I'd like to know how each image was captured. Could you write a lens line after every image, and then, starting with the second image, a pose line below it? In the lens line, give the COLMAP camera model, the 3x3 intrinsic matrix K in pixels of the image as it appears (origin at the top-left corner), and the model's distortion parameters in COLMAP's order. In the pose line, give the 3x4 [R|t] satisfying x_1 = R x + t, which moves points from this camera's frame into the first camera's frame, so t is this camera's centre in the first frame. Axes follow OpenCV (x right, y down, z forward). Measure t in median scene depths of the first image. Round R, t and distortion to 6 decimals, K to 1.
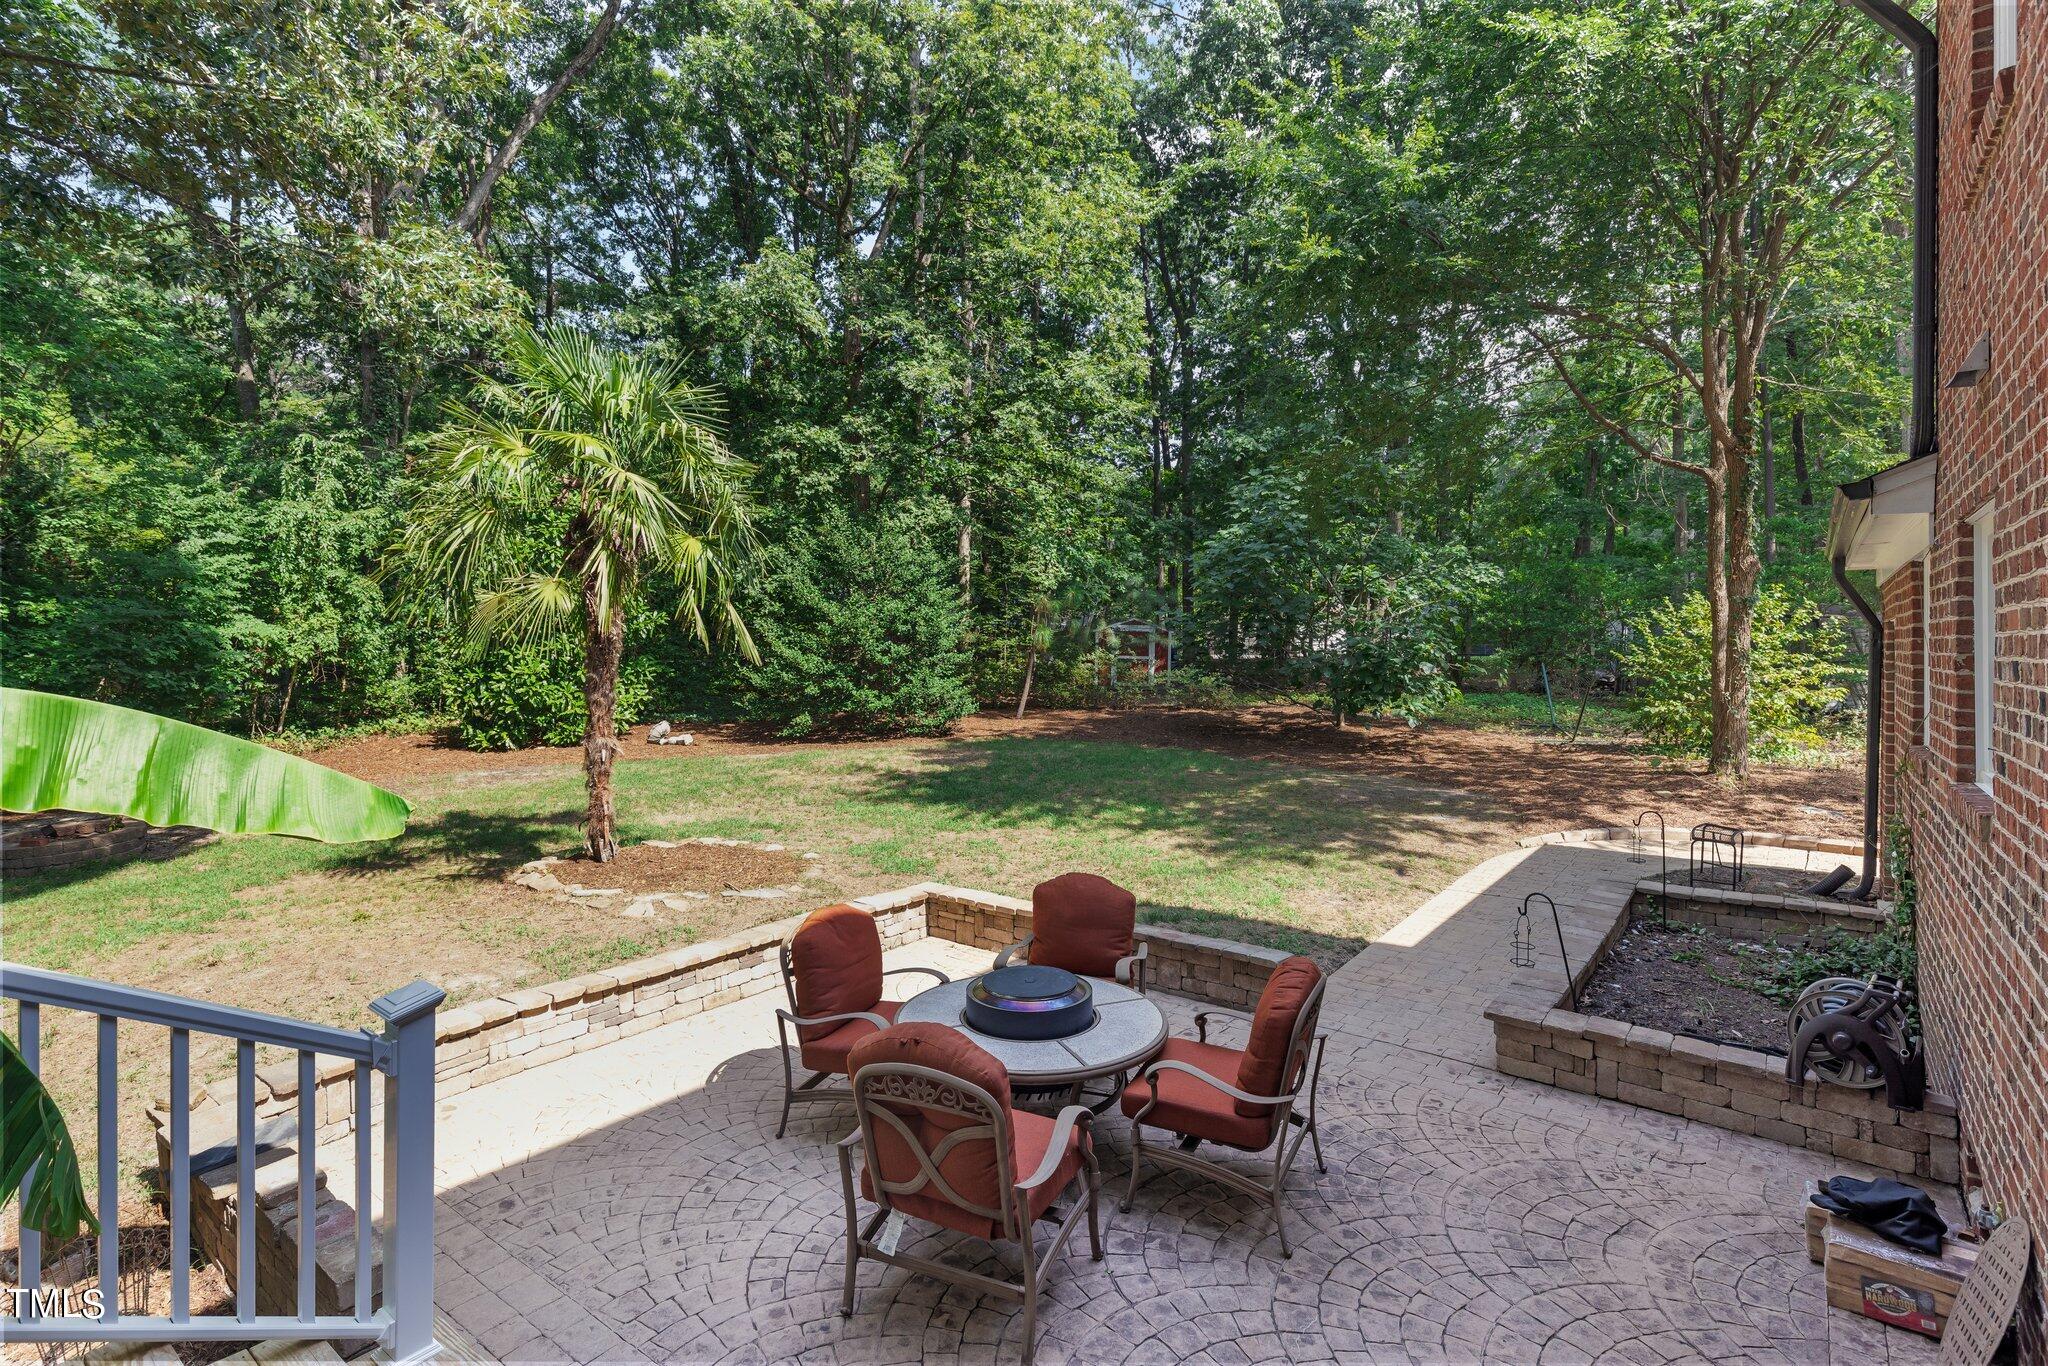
lens RADIAL K [[993.4, 0, 1022.5], [0, 993.4, 687.3], [0, 0, 1]] dist [-0.004009, 0.001460]
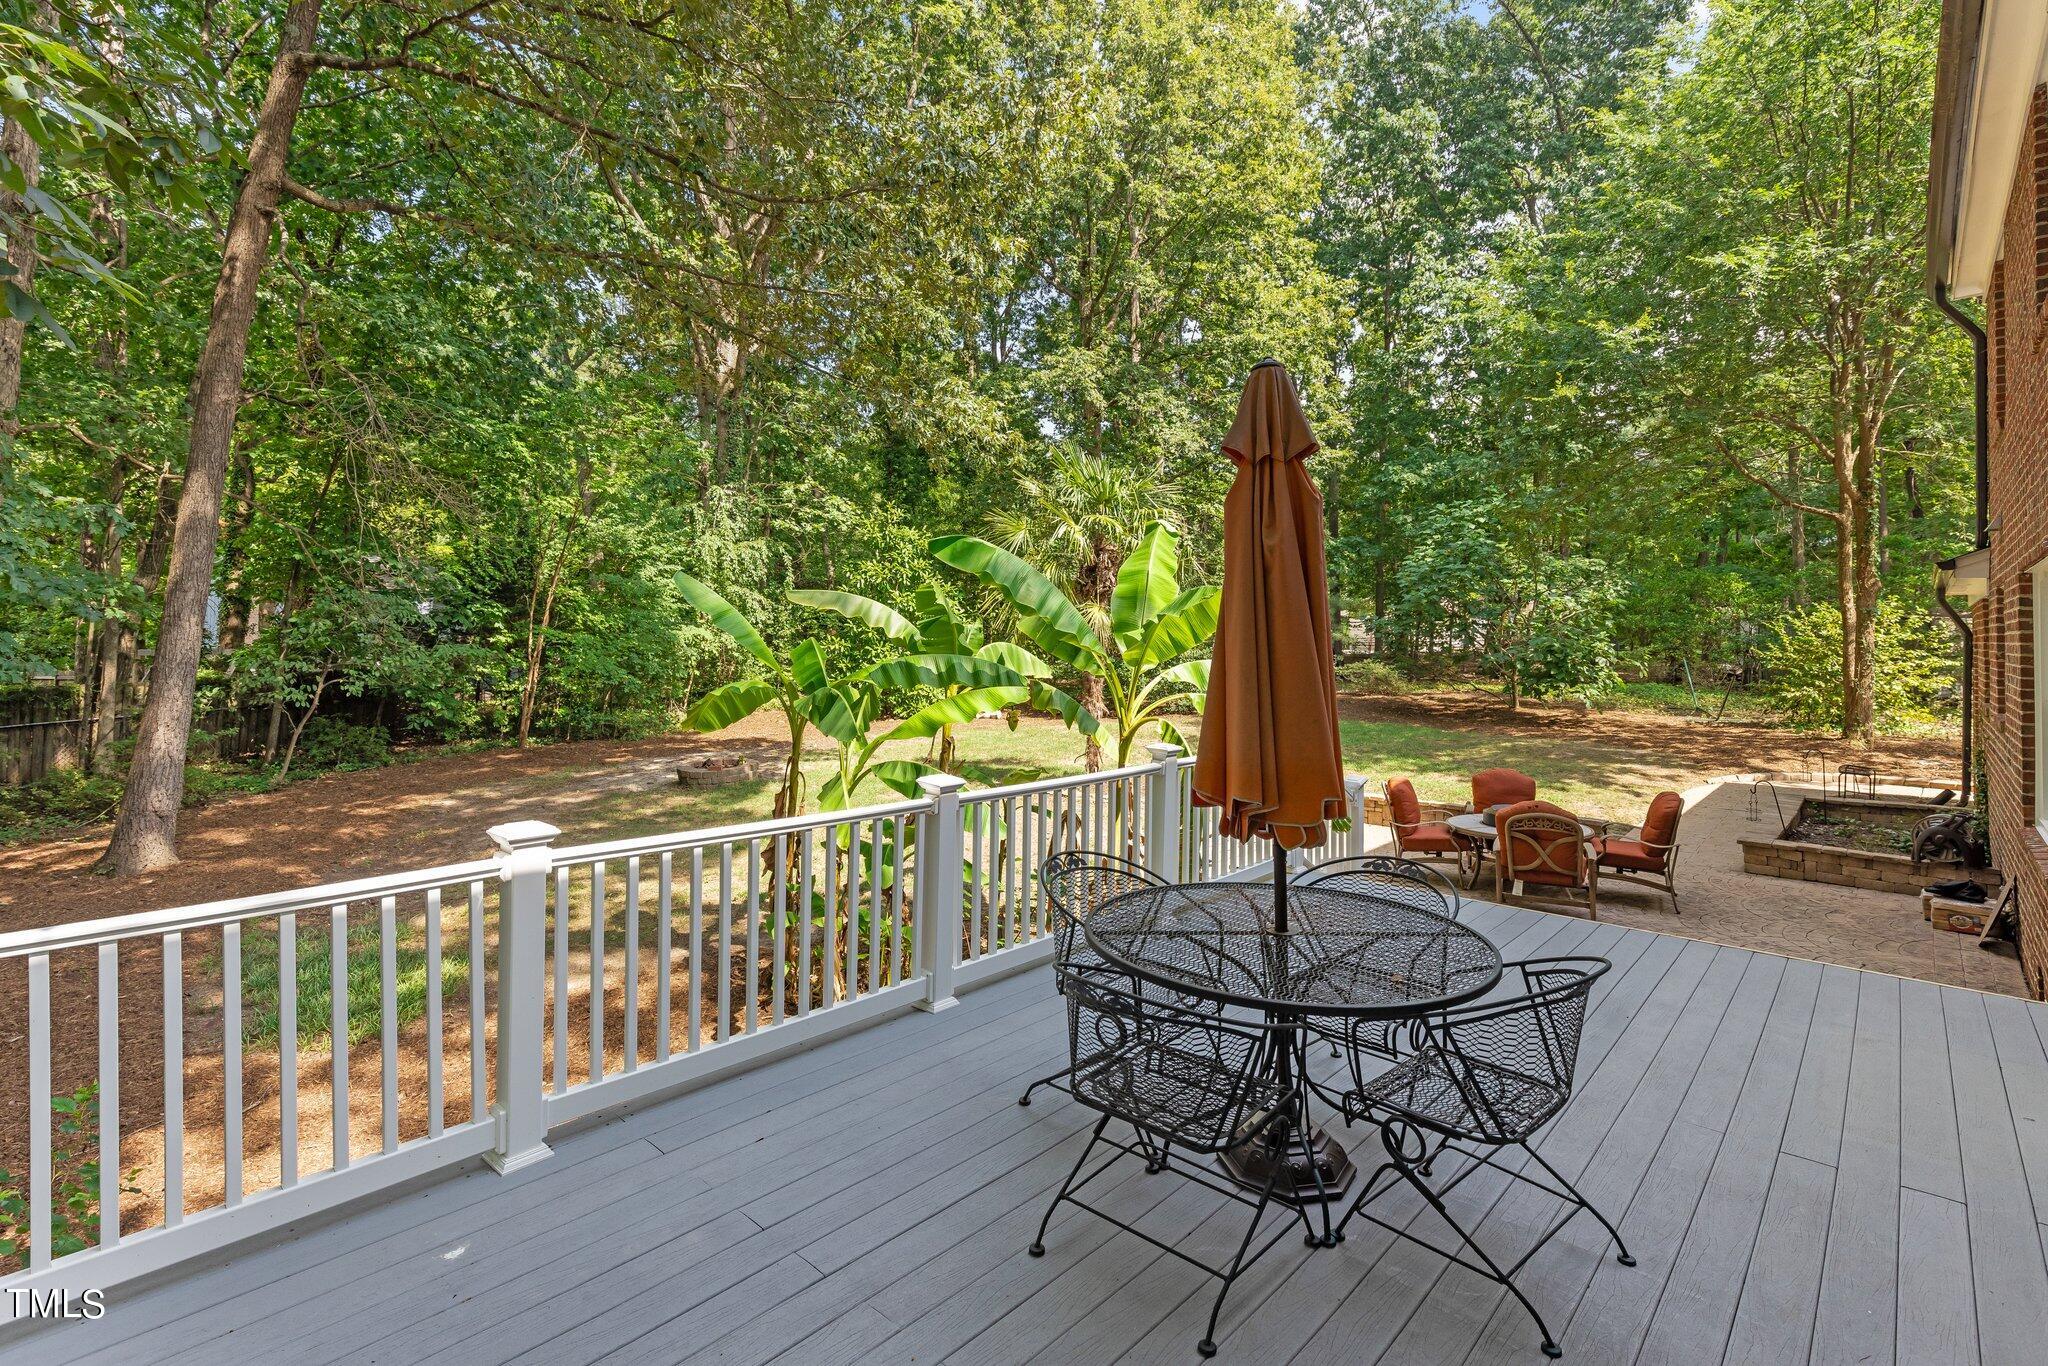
lens RADIAL K [[939.5, 0, 1024.5], [0, 939.5, 660.8], [0, 0, 1]] dist [0.001370, -0.000491]
pose [[0.995756, 0.001768, -0.092011, -0.278423], [-0.003730, 0.999769, -0.021156, 0.010851], [0.091952, 0.021410, 0.995533, -0.353262]]
